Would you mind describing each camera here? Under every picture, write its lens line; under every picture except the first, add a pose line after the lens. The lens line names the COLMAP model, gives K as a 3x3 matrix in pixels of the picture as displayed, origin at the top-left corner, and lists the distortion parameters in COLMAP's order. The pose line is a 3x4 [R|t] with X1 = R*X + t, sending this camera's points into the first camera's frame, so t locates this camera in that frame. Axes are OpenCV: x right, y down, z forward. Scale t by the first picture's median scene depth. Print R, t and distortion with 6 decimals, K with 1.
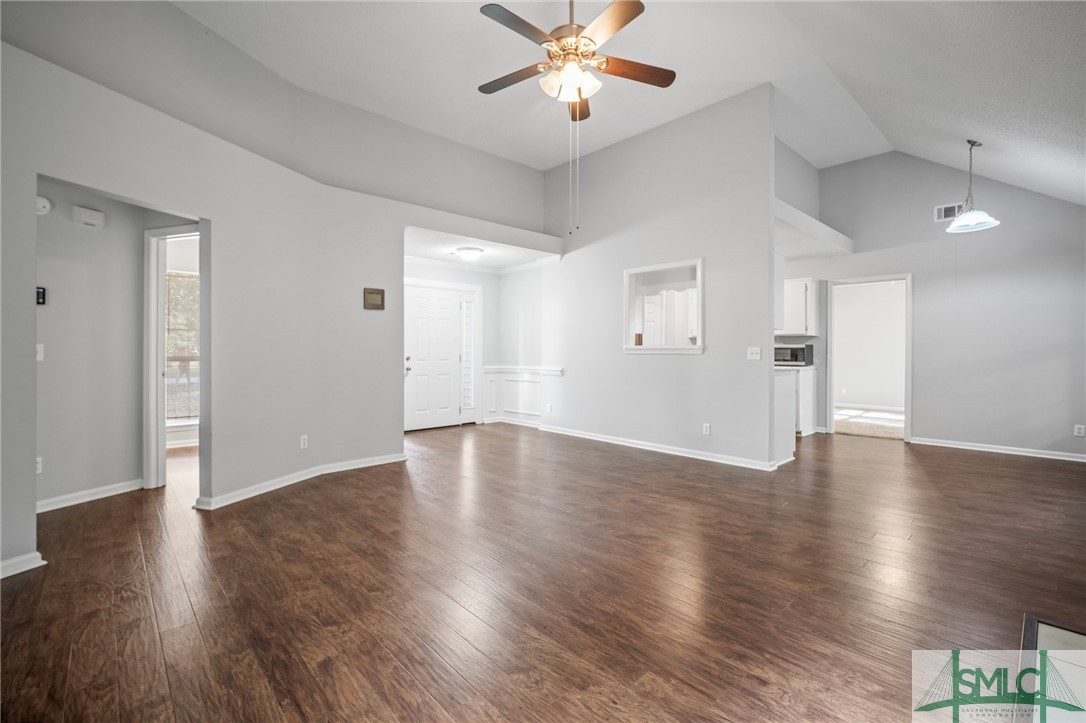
lens RADIAL K [[481.5, 0, 544.8], [0, 481.5, 353.3], [0, 0, 1]] dist [-0.000056, -0.000148]
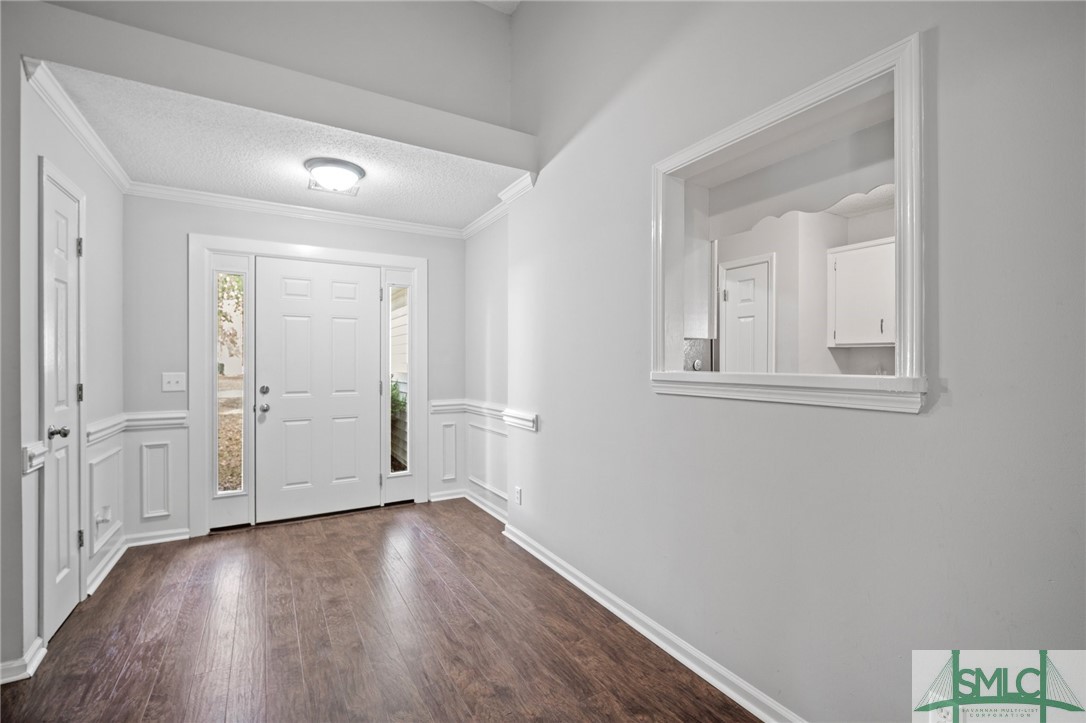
lens RADIAL K [[481.5, 0, 544.8], [0, 481.5, 364.3], [0, 0, 1]] dist [-0.000056, -0.000148]
pose [[0.977291, -0.000416, -0.211903, 0.134865], [0.000585, 1.000000, 0.000737, -0.017840], [0.211903, -0.000844, 0.977290, 0.515568]]
